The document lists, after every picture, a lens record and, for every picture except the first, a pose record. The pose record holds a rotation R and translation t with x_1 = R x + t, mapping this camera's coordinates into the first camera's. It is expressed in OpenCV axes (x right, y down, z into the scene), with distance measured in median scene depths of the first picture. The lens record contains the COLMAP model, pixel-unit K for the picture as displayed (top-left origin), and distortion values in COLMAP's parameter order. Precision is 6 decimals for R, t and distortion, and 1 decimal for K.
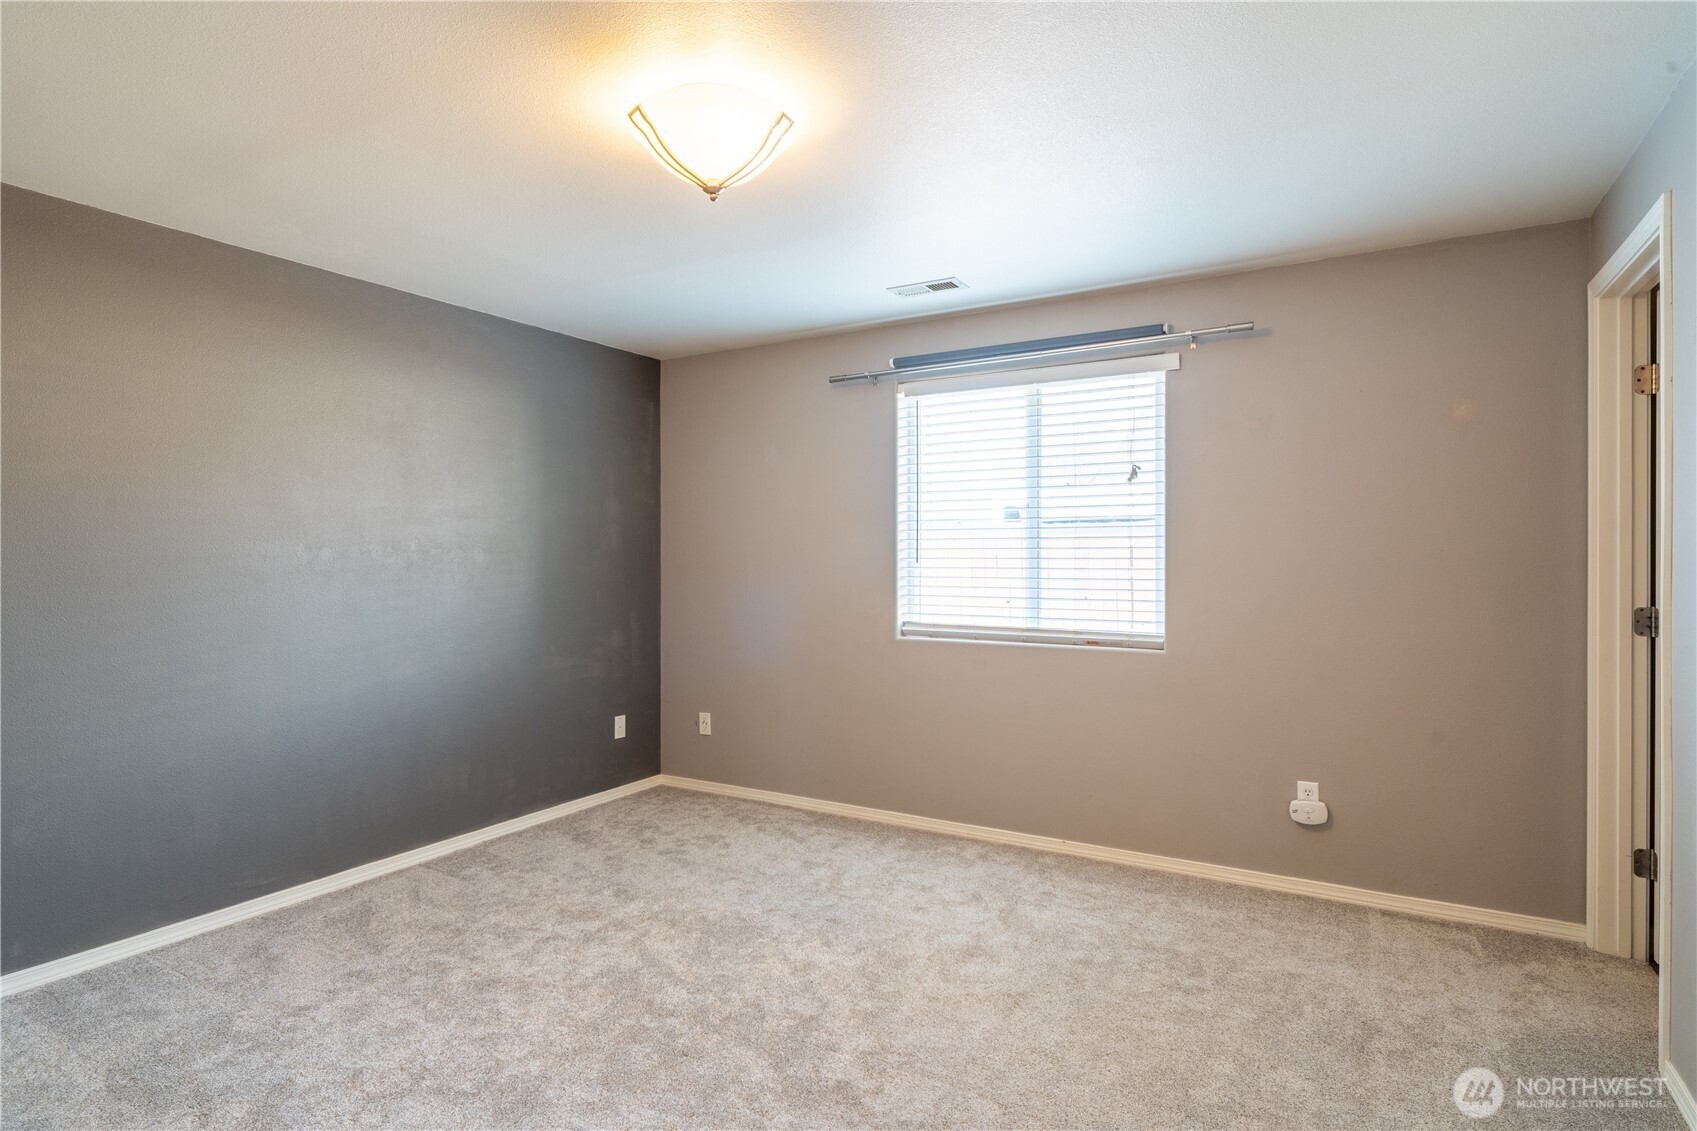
lens RADIAL K [[894.1, 0, 848.5], [0, 894.1, 565.5], [0, 0, 1]] dist [-0.004636, 0.000118]
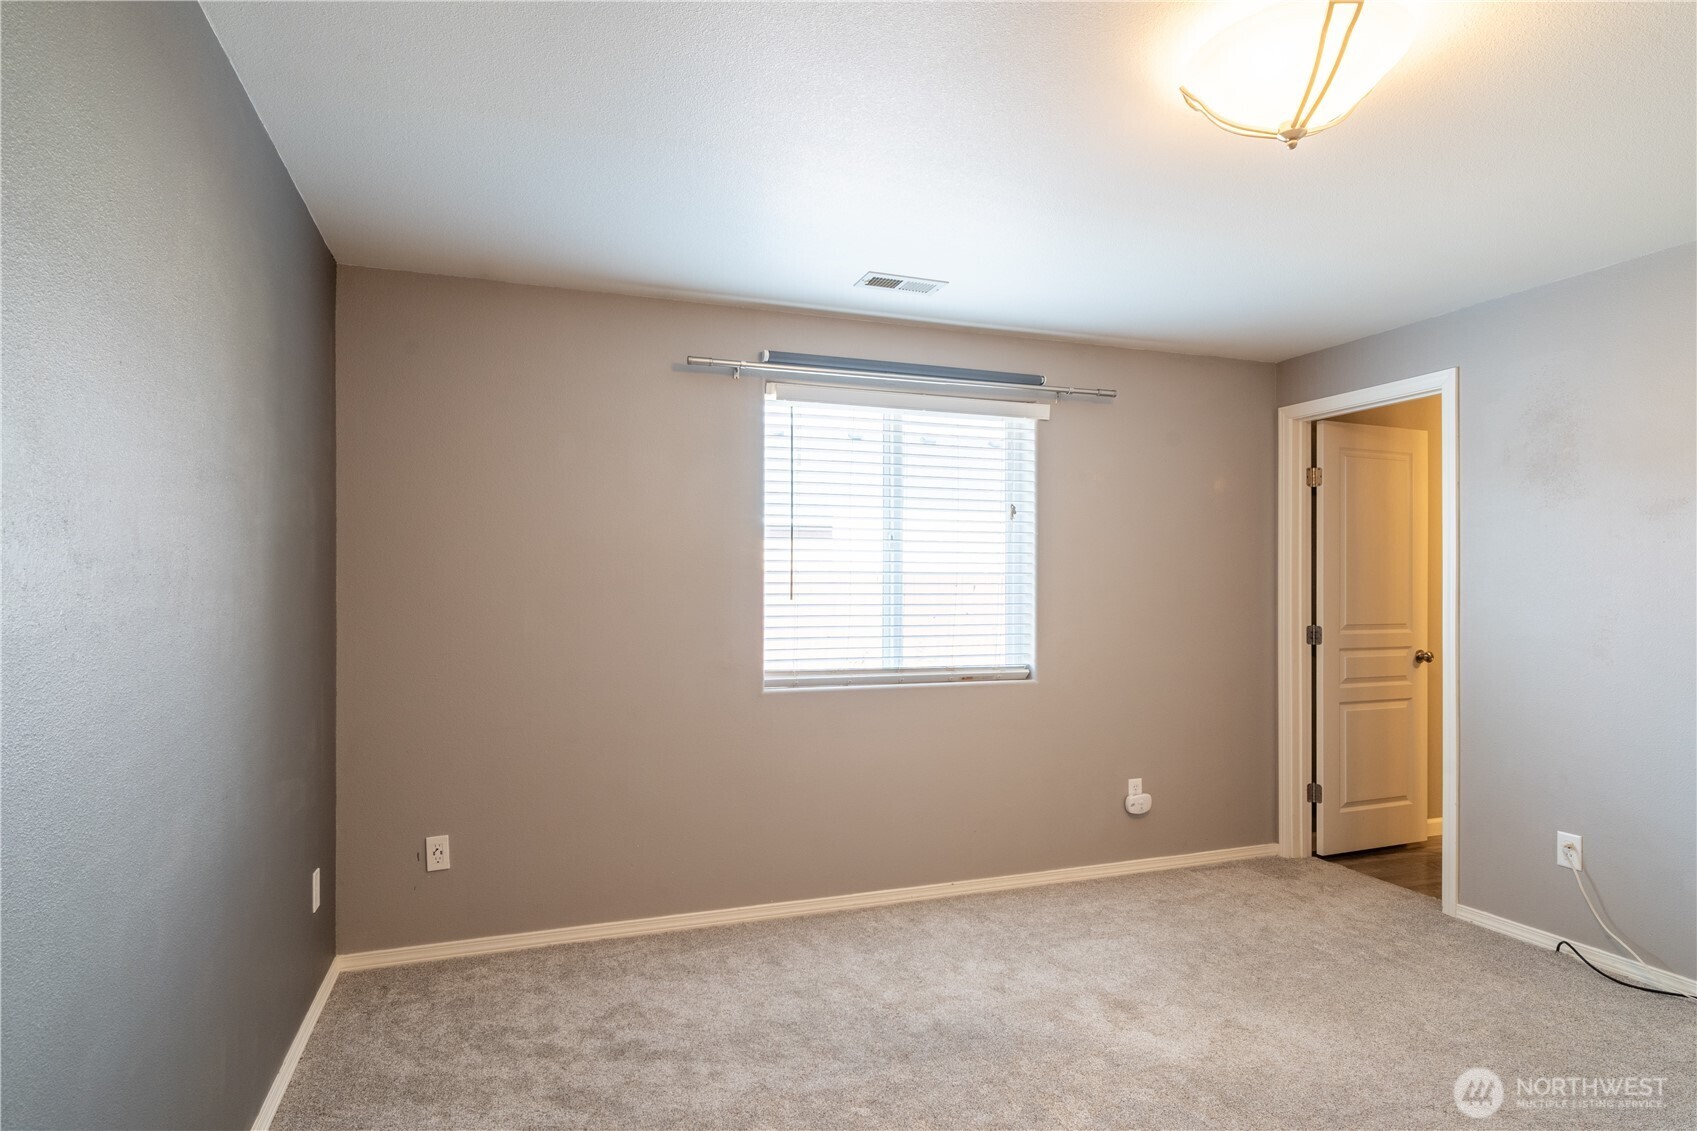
lens RADIAL K [[894.9, 0, 835.9], [0, 894.9, 605.9], [0, 0, 1]] dist [0.001771, 0.000282]
pose [[0.639849, -0.007131, 0.768467, -0.589510], [0.008863, 0.999959, 0.001900, 0.001959], [-0.768449, 0.005595, 0.639886, 0.467262]]
